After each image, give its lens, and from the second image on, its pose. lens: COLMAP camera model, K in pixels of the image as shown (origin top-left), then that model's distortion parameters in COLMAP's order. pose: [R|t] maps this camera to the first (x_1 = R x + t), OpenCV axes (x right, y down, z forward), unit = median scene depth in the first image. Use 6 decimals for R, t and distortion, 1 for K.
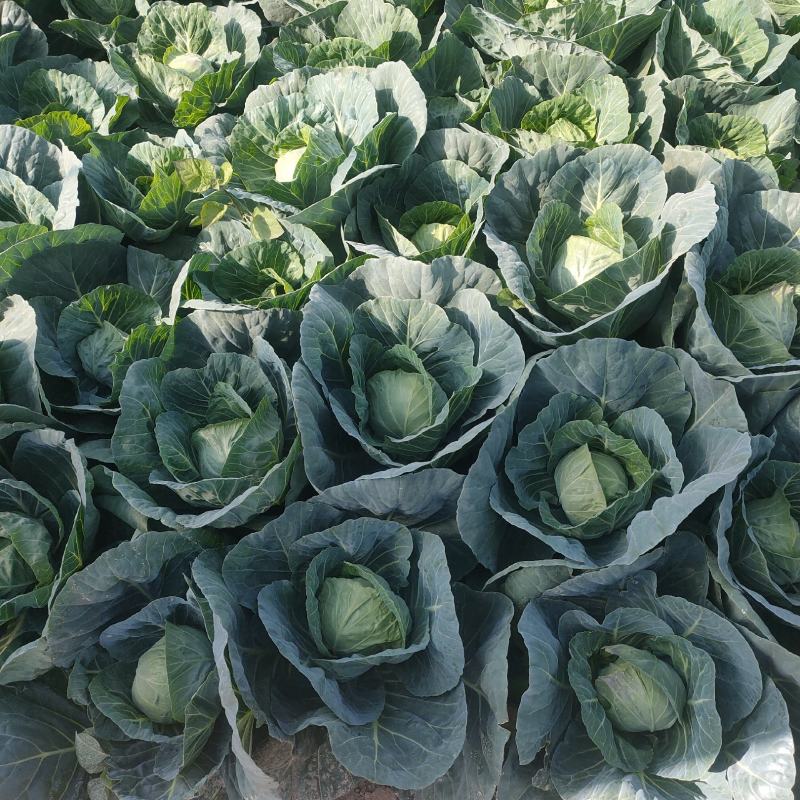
lens RADIAL K [[795.0, 0, 399.9], [0, 795.0, 400.2], [0, 0, 1]] dist [0.033578, 0.000000]
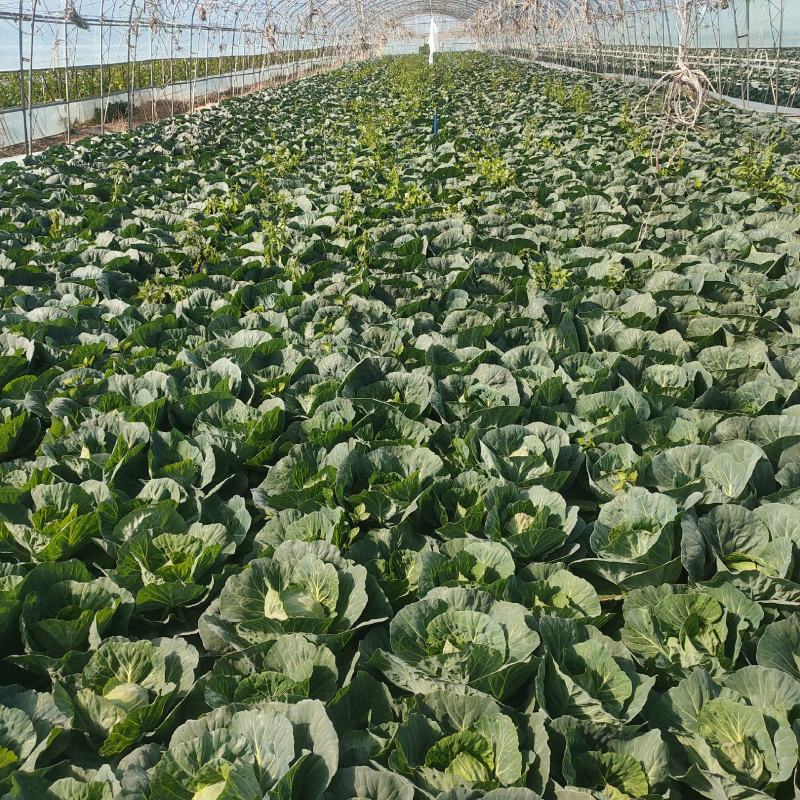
lens RADIAL K [[795.0, 0, 400.8], [0, 795.0, 400.1], [0, 0, 1]] dist [0.033578, 0.000000]
pose [[0.997037, 0.026567, 0.072187, 0.024690], [0.023497, 0.788416, -0.614693, -0.057762], [-0.073244, 0.614568, 0.785456, -0.156399]]
